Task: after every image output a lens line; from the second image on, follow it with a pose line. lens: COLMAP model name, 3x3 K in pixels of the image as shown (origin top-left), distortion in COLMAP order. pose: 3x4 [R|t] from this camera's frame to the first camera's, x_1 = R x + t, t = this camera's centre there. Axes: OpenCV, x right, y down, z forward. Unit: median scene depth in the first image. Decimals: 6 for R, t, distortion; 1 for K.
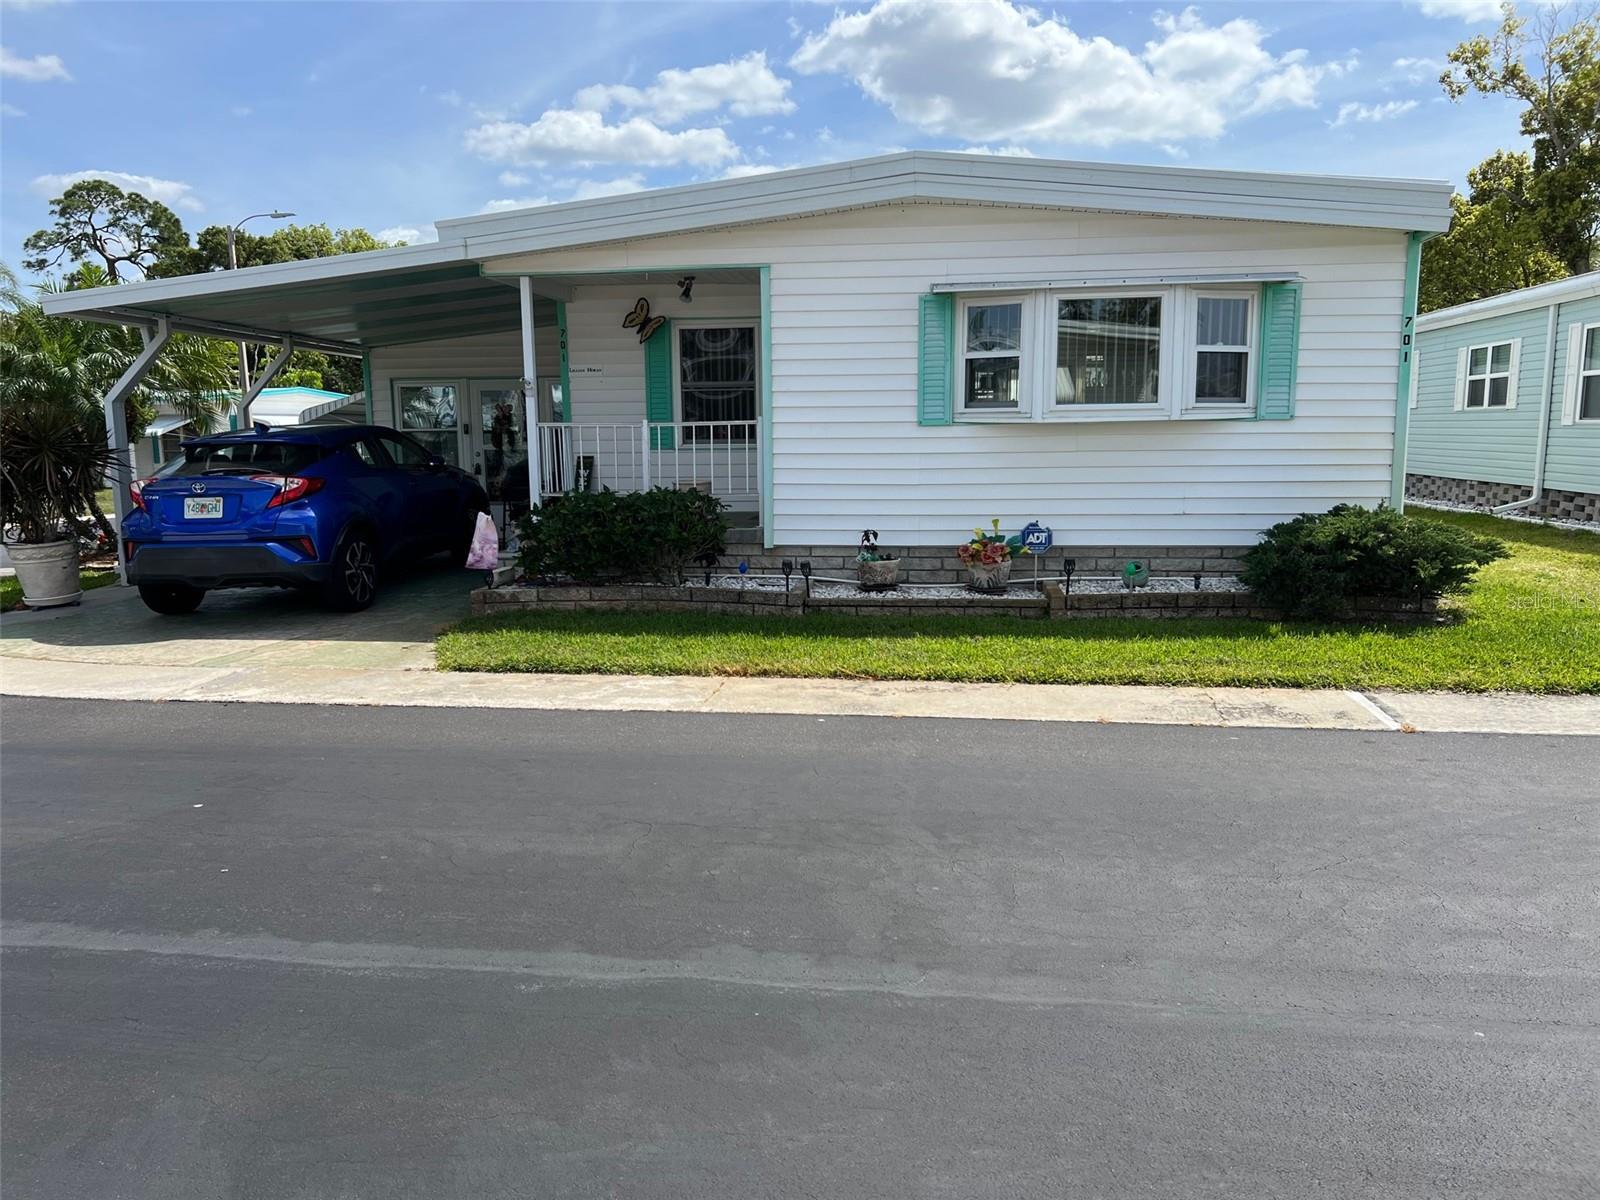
lens RADIAL K [[1210.1, 0, 785.6], [0, 1210.1, 616.0], [0, 0, 1]] dist [0.070170, -0.079758]
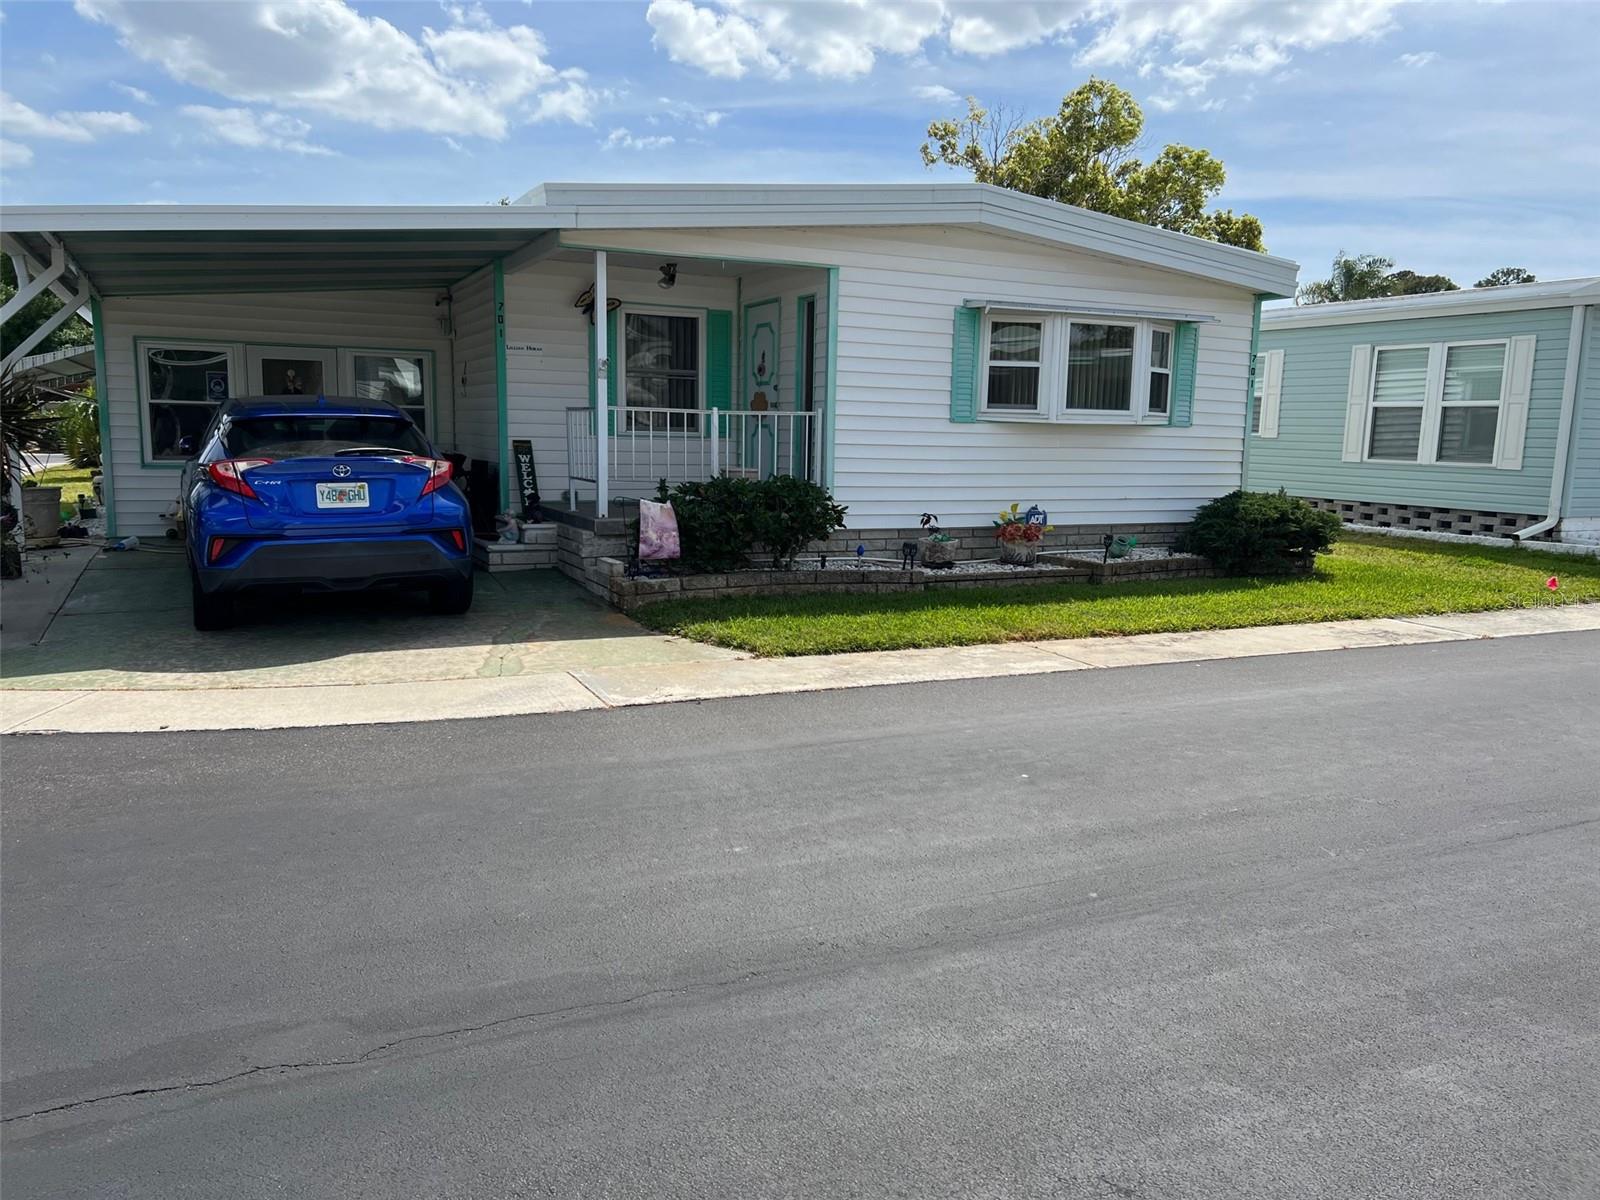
lens RADIAL K [[1210.1, 0, 812.8], [0, 1210.1, 610.8], [0, 0, 1]] dist [0.070170, -0.079758]
pose [[0.828570, -0.055016, 0.557176, -0.660115], [0.053542, 0.998386, 0.018959, -0.008578], [-0.557319, 0.014124, 0.830178, 0.132246]]
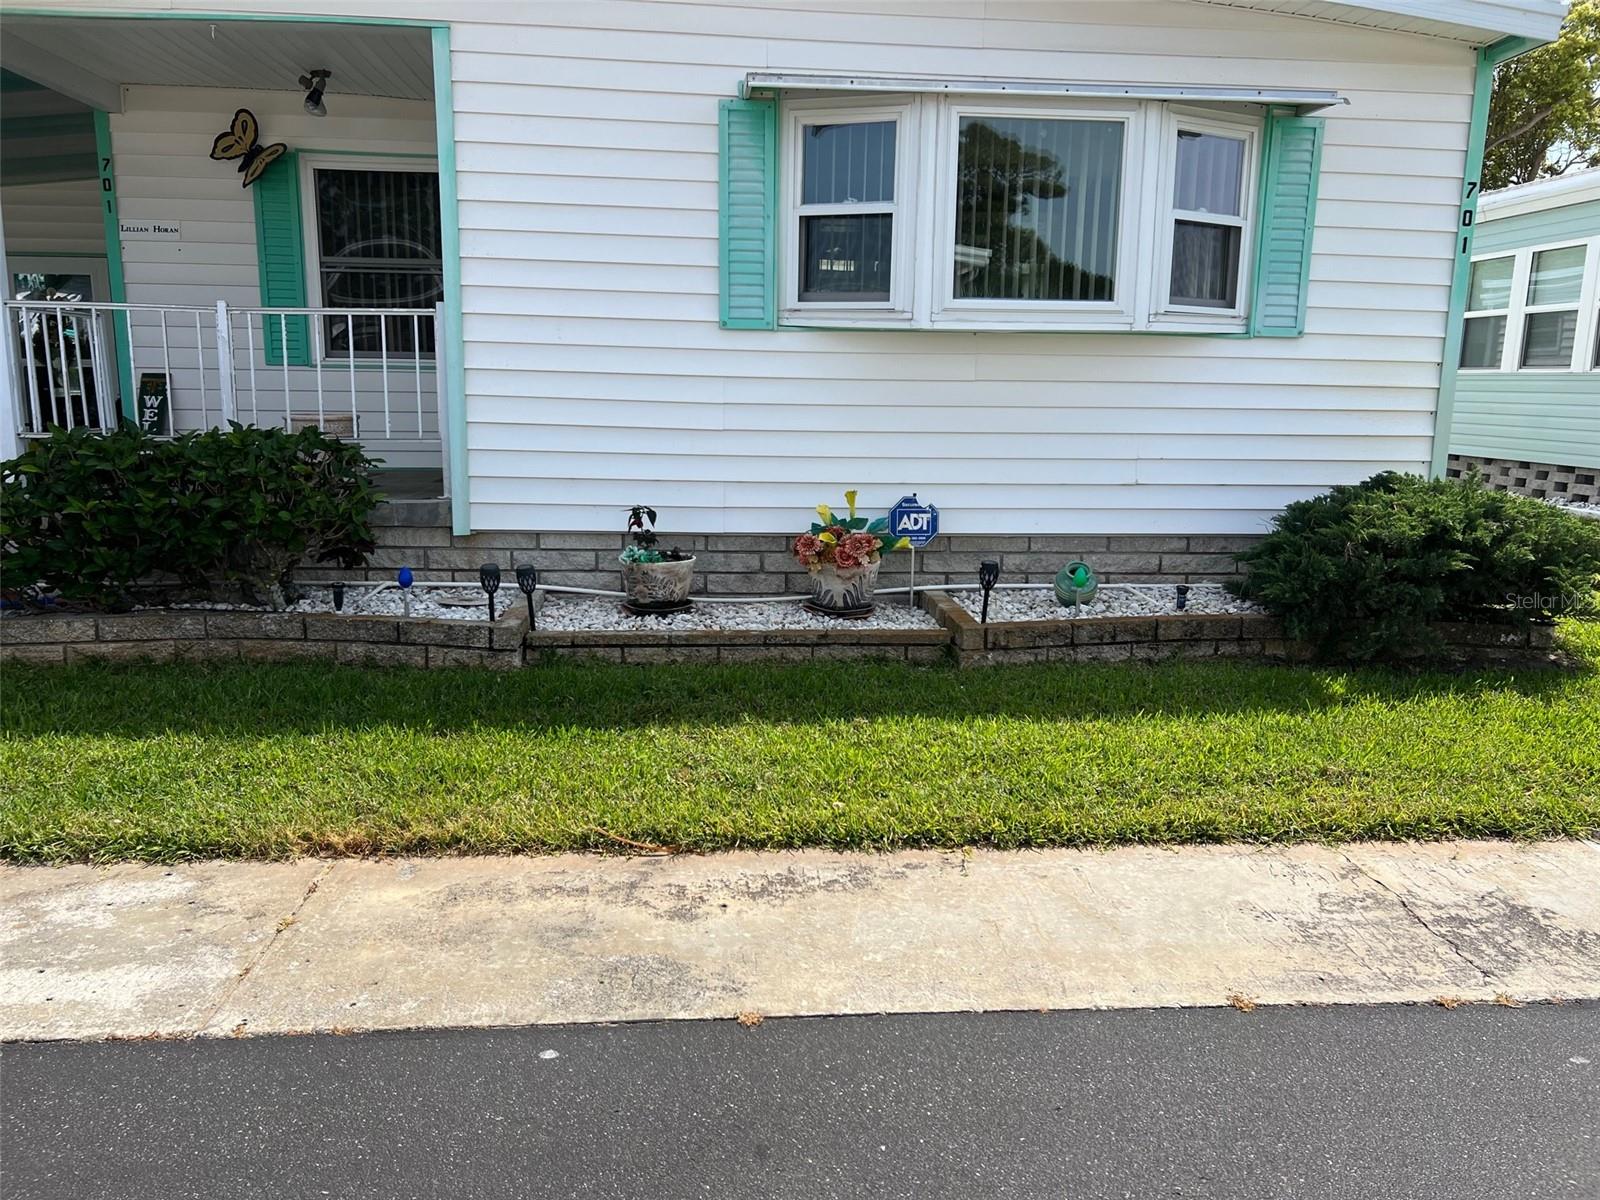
lens RADIAL K [[1210.1, 0, 814.5], [0, 1210.1, 612.9], [0, 0, 1]] dist [0.070170, -0.079758]
pose [[0.973519, -0.016681, 0.227995, 0.017505], [0.008276, 0.999252, 0.037770, -0.042257], [-0.228454, -0.034883, 0.972930, 0.421465]]
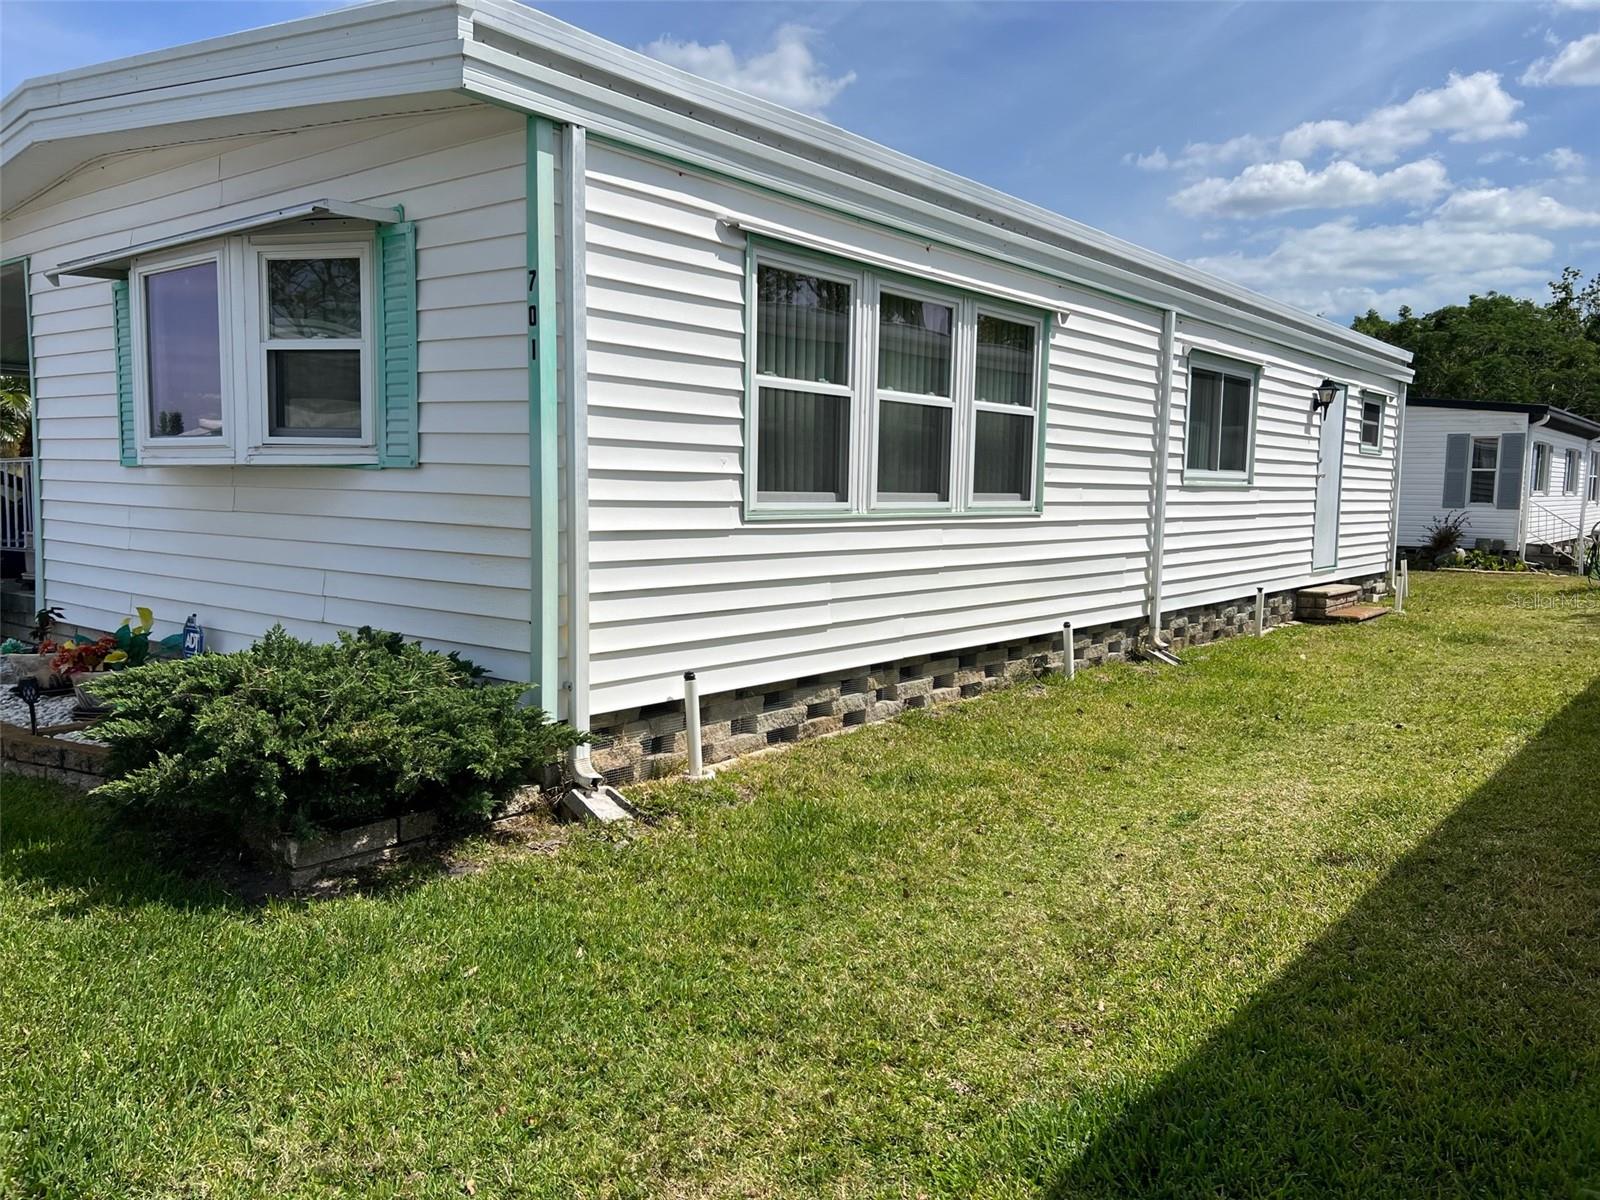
lens RADIAL K [[1210.1, 0, 801.1], [0, 1210.1, 593.0], [0, 0, 1]] dist [0.070170, -0.079758]
pose [[0.867049, 0.070116, -0.493264, 0.820098], [-0.101204, 0.994193, -0.036572, -0.101505], [0.487836, 0.081630, 0.869110, 0.603274]]
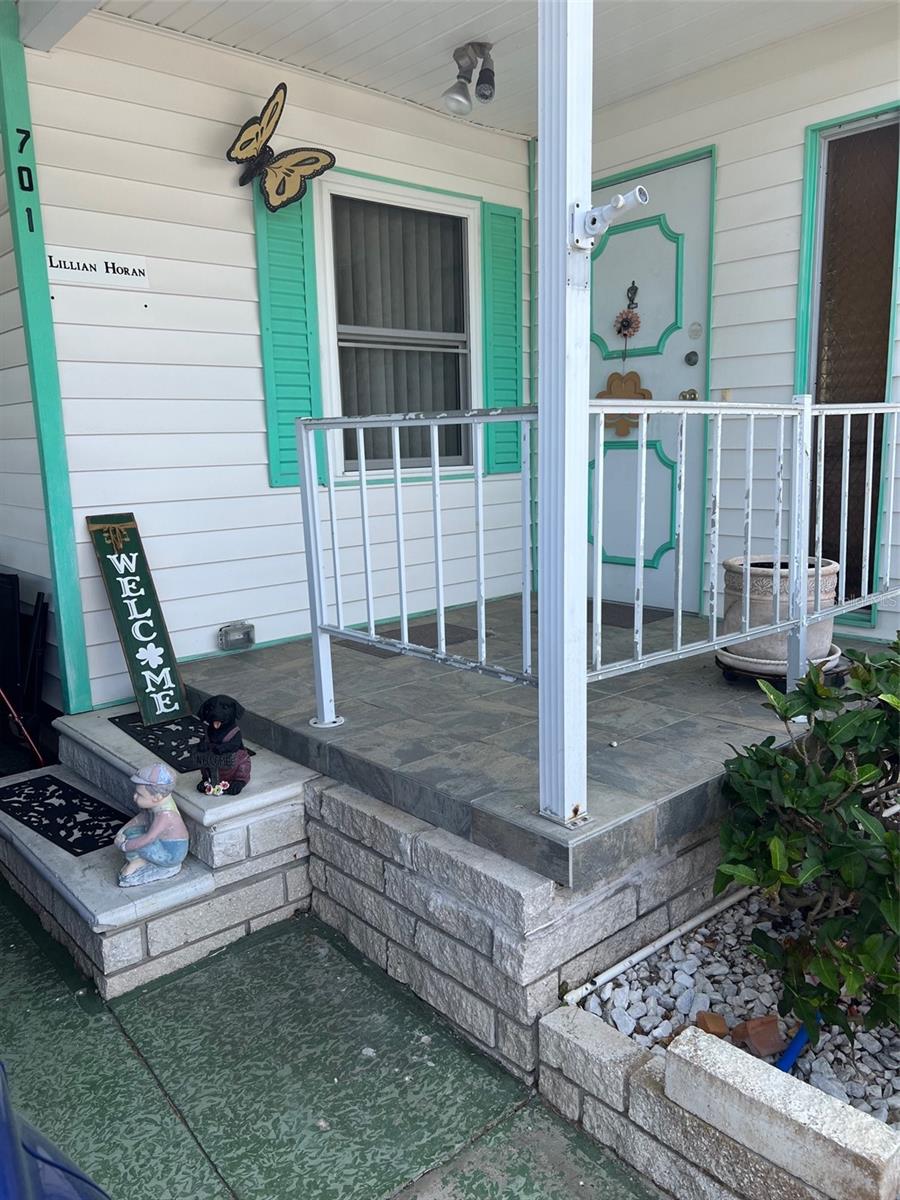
lens RADIAL K [[907.5, 0, 447.9], [0, 907.5, 596.2], [0, 0, 1]] dist [0.070170, -0.079758]
pose [[0.652372, -0.137090, 0.745397, -0.394733], [0.130610, 0.989126, 0.067606, -0.147384], [-0.746560, 0.053252, 0.663184, 0.975251]]
